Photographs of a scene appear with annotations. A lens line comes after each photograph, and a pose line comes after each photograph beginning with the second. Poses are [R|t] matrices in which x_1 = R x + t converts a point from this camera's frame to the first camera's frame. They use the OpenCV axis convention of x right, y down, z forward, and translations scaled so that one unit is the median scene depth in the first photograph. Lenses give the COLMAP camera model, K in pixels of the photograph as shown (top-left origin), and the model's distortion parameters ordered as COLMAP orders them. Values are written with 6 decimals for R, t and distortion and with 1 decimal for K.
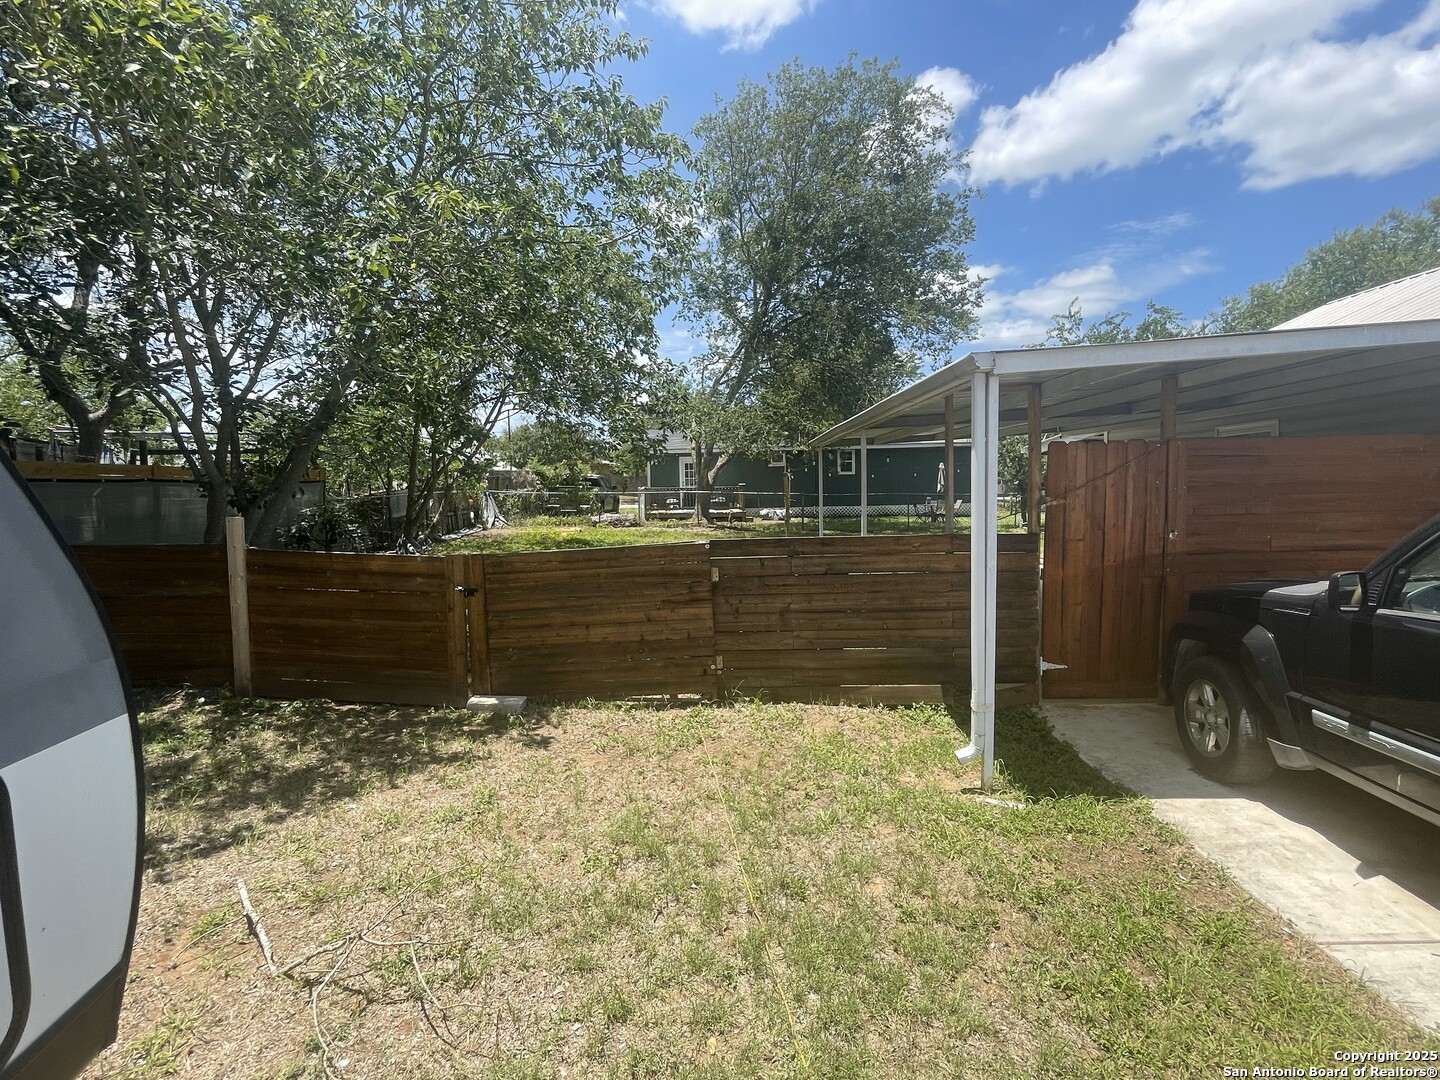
lens RADIAL K [[705.4, 0, 717.1], [0, 705.4, 535.1], [0, 0, 1]] dist [-0.001807, -0.000116]
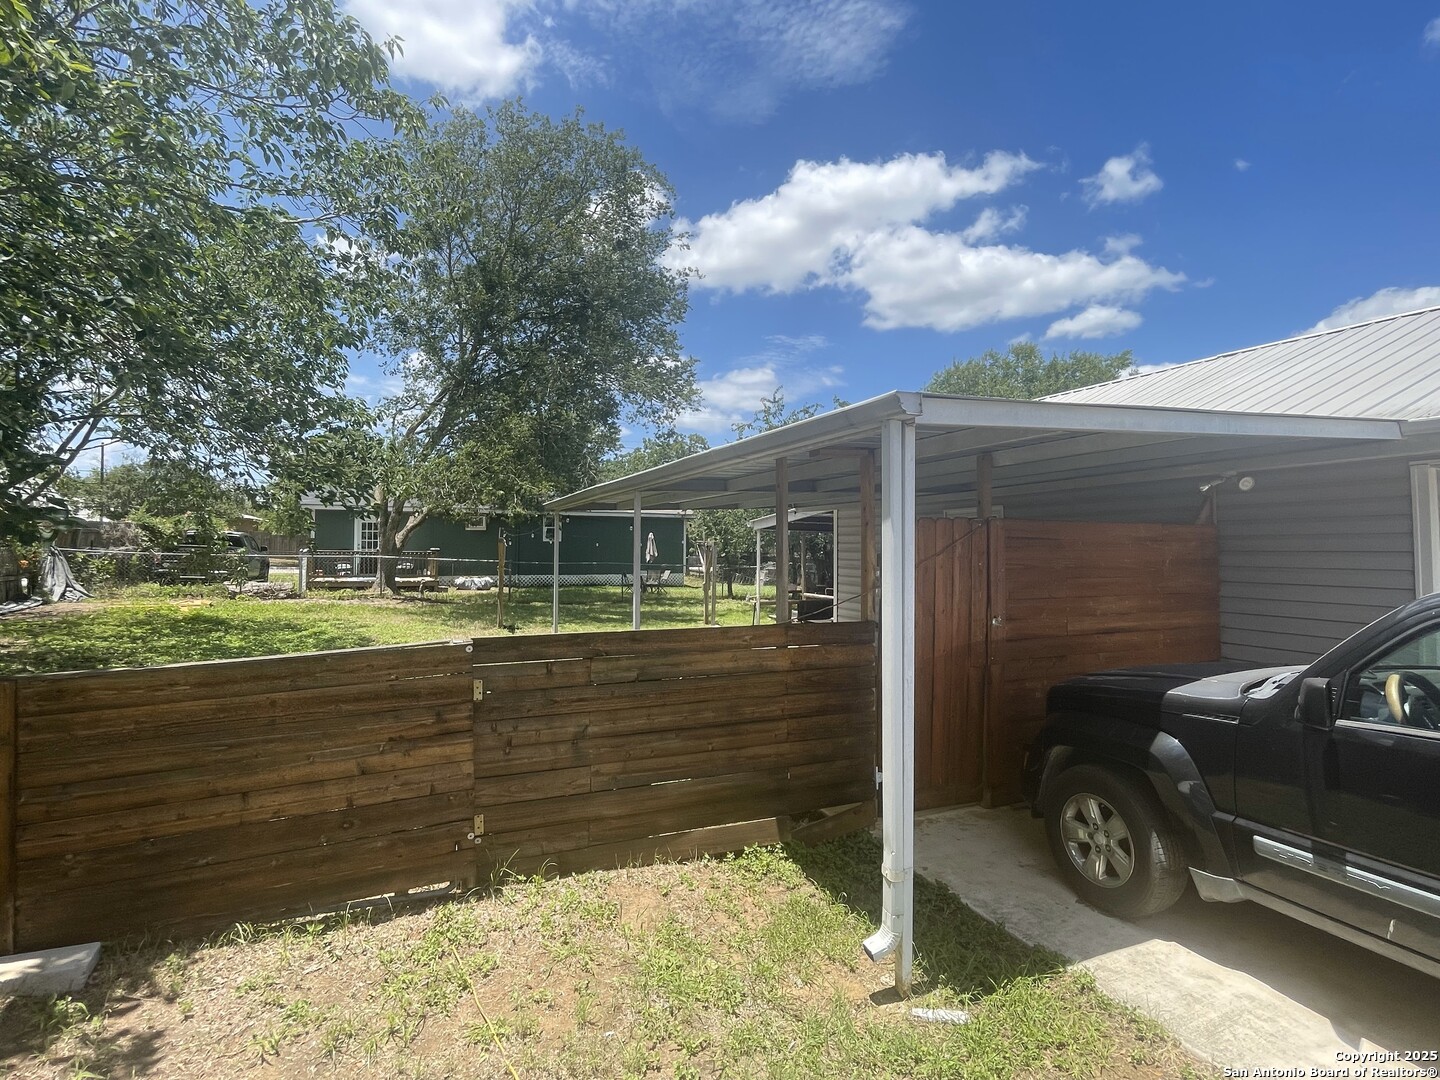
lens RADIAL K [[705.4, 0, 717.1], [0, 705.4, 535.1], [0, 0, 1]] dist [-0.001807, -0.000116]
pose [[0.906045, 0.036415, 0.421611, -0.082420], [0.003821, 0.995546, -0.094198, -0.025765], [-0.423164, 0.086958, 0.901871, 0.291622]]
